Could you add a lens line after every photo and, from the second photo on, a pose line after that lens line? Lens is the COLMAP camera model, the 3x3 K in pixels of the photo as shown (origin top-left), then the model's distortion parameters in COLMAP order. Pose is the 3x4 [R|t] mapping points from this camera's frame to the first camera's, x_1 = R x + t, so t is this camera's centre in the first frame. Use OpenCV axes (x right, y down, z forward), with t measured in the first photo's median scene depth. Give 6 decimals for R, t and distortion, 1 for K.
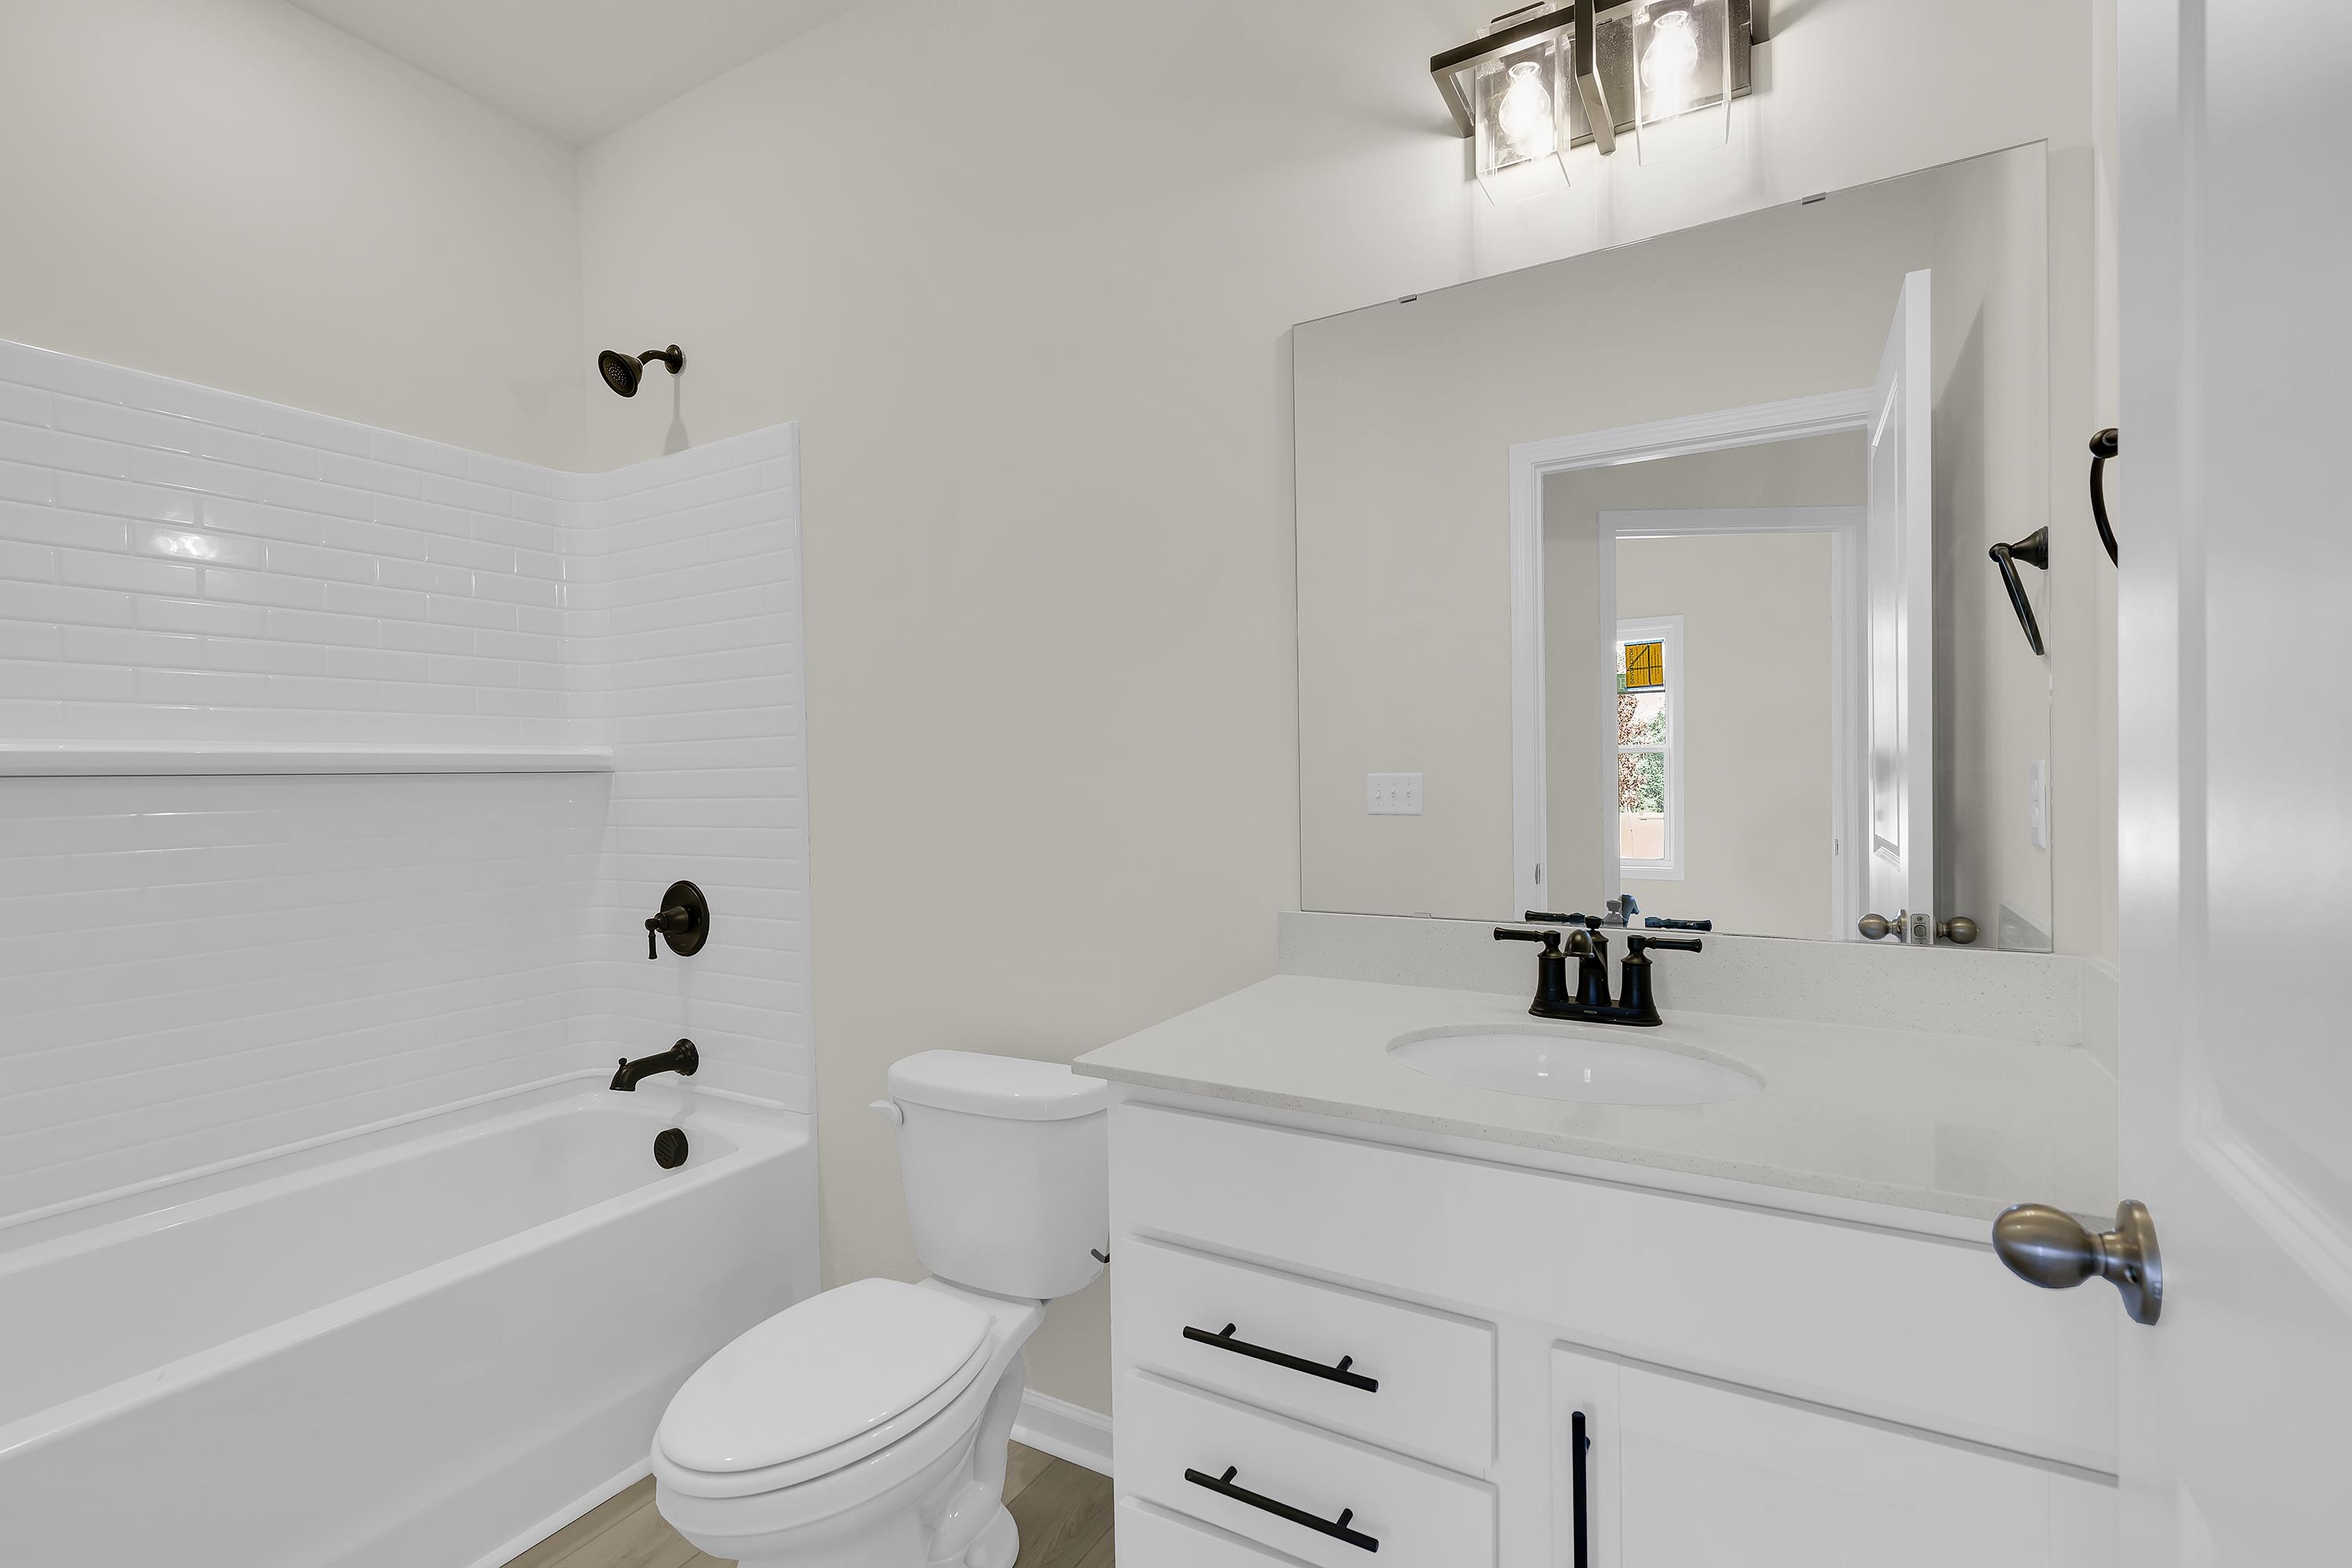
lens RADIAL K [[1062.8, 0, 1165.2], [0, 1062.8, 791.9], [0, 0, 1]] dist [-0.000495, -0.000069]
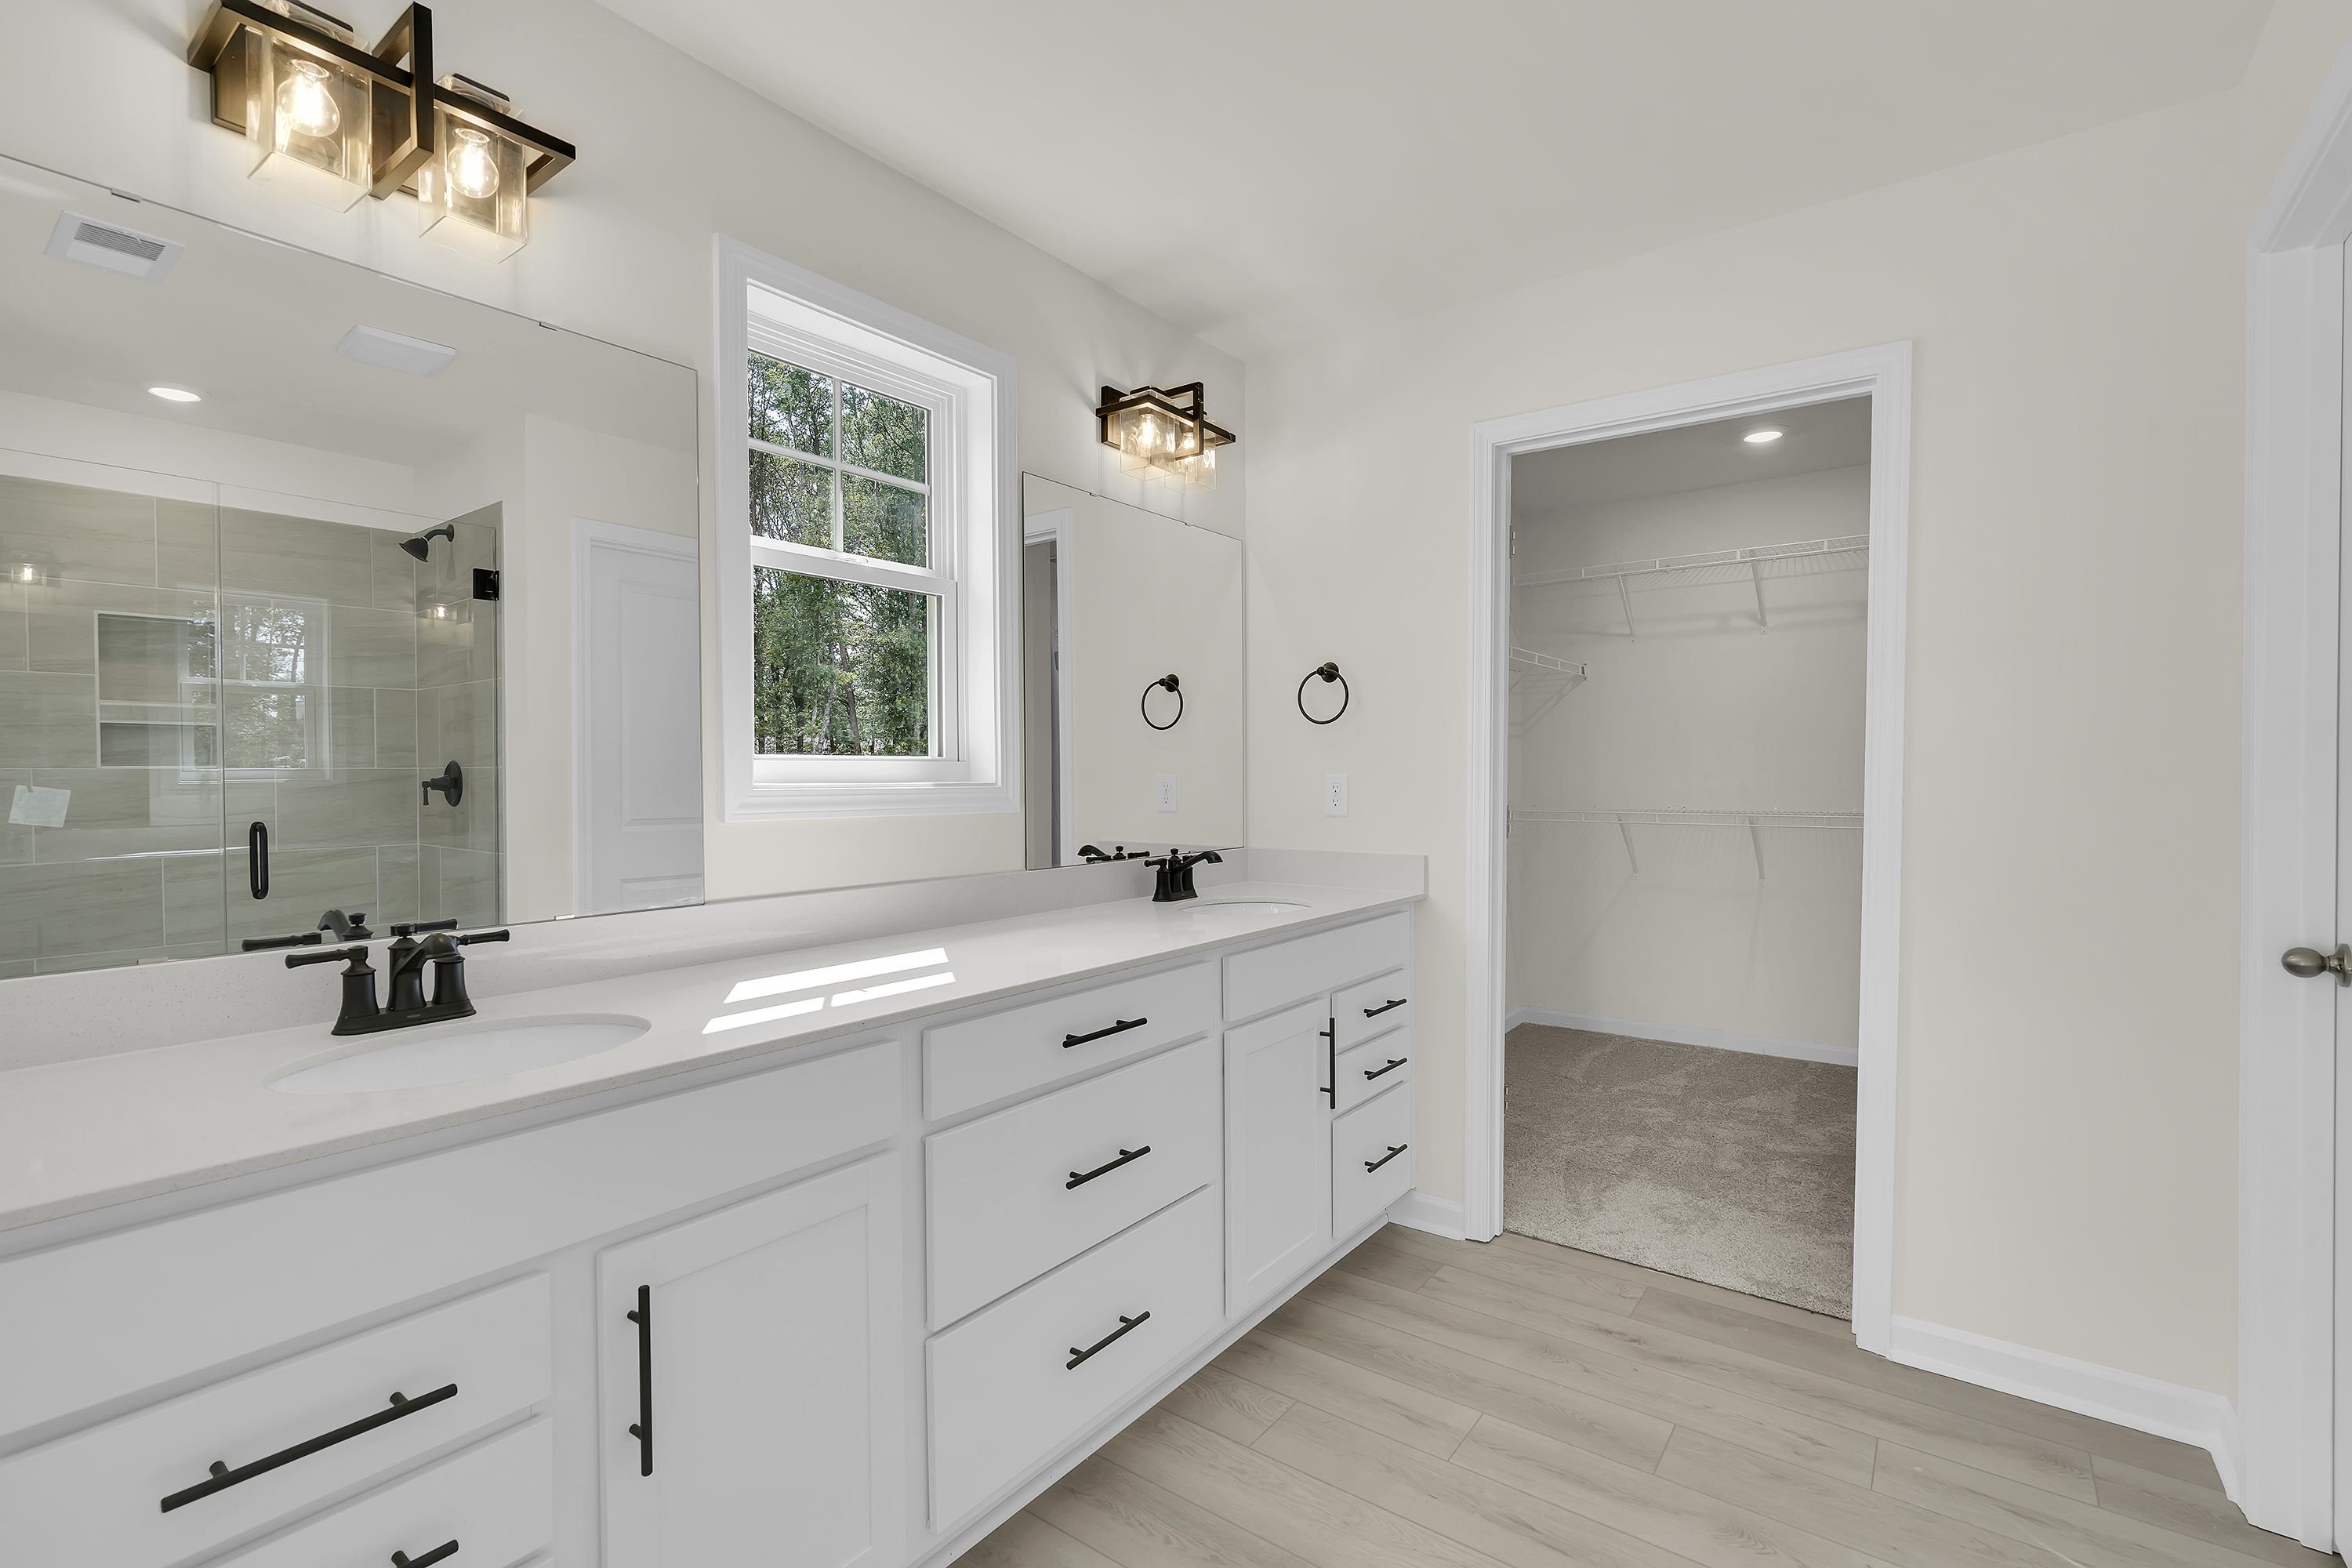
lens RADIAL K [[1062.8, 0, 1175.5], [0, 1062.8, 783.0], [0, 0, 1]] dist [-0.000495, -0.000069]
pose [[0.101357, 0.008812, 0.994811, -0.545159], [0.015366, 0.999828, -0.010422, 0.002017], [-0.994731, 0.016343, 0.101204, 0.146803]]
